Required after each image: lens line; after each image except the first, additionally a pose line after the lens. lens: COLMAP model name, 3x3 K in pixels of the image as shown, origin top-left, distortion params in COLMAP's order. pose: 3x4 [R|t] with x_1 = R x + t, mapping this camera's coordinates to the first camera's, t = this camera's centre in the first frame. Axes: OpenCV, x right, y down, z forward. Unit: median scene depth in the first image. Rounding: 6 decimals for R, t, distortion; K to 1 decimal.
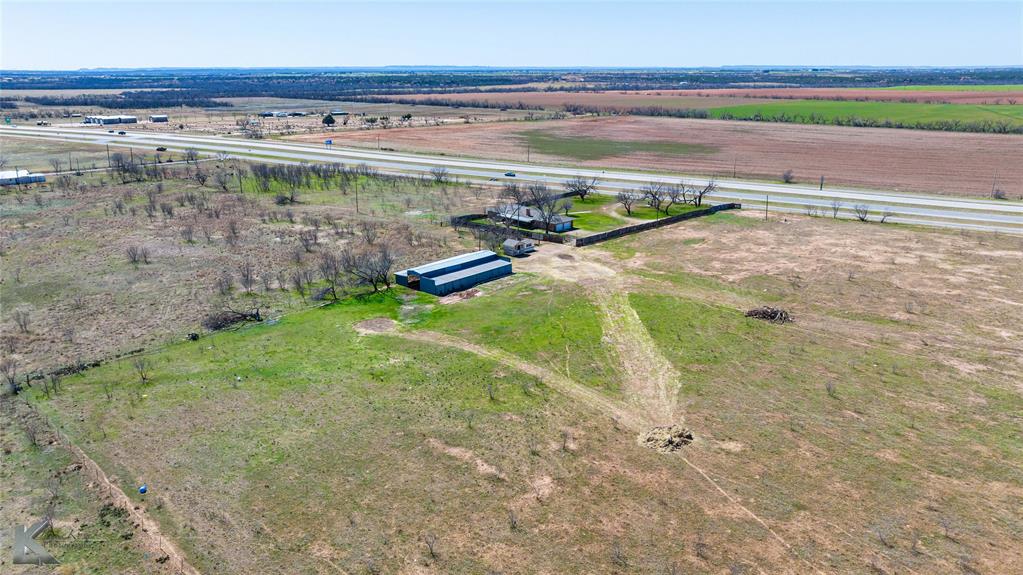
lens RADIAL K [[728.6, 0, 507.0], [0, 728.6, 286.1], [0, 0, 1]] dist [-0.009657, 0.000959]
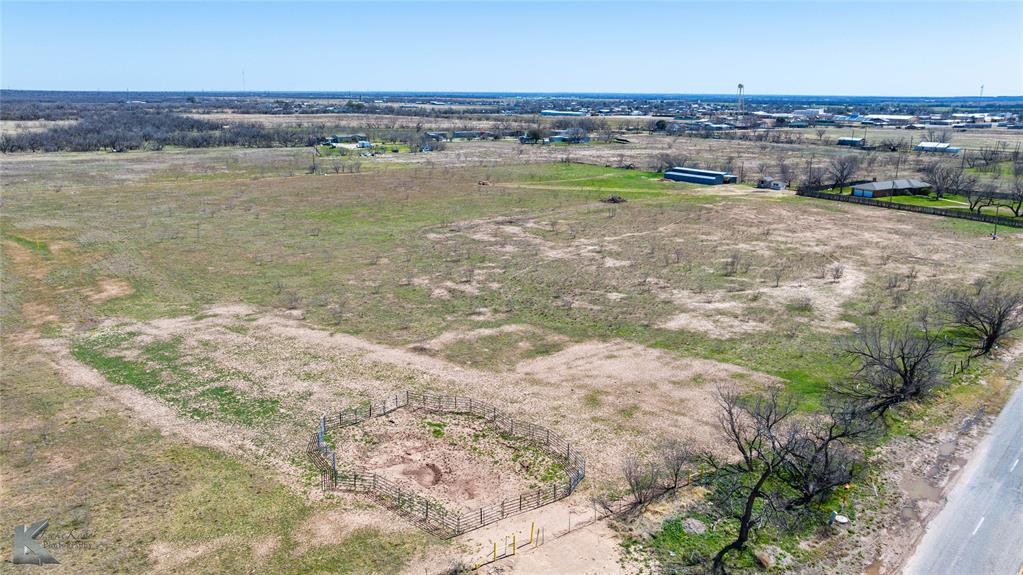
lens RADIAL K [[722.1, 0, 516.2], [0, 722.1, 287.7], [0, 0, 1]] dist [-0.014412, -0.000856]
pose [[-0.212349, 0.254510, -0.943469, 1.688765], [-0.286116, 0.906982, 0.309064, -0.185528], [0.934369, 0.335571, -0.119777, 0.918546]]
